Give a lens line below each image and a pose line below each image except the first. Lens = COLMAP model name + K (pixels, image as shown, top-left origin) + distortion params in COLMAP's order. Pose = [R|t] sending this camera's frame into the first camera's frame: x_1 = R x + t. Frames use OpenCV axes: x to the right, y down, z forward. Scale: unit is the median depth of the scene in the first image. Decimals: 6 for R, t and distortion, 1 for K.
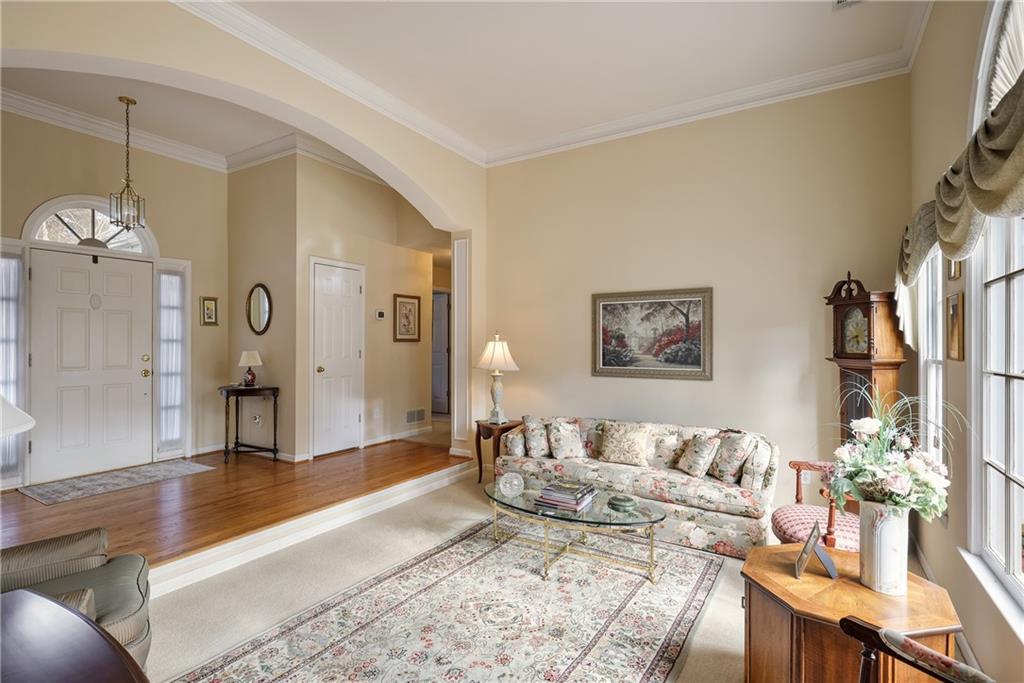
lens RADIAL K [[490.0, 0, 512.4], [0, 490.0, 339.8], [0, 0, 1]] dist [-0.002018, 0.001507]
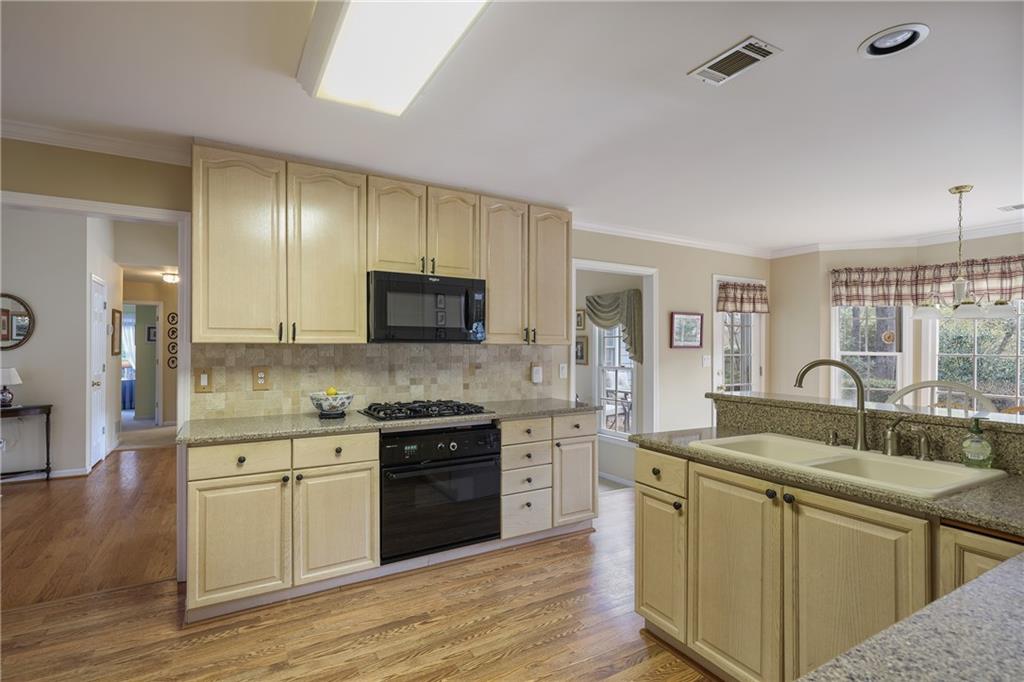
lens RADIAL K [[490.0, 0, 508.6], [0, 490.0, 347.3], [0, 0, 1]] dist [-0.002018, 0.001507]
pose [[0.475711, 0.004285, 0.879591, -0.905249], [-0.006989, 0.999975, -0.001091, -0.021059], [-0.879574, -0.005628, 0.475729, -0.262300]]
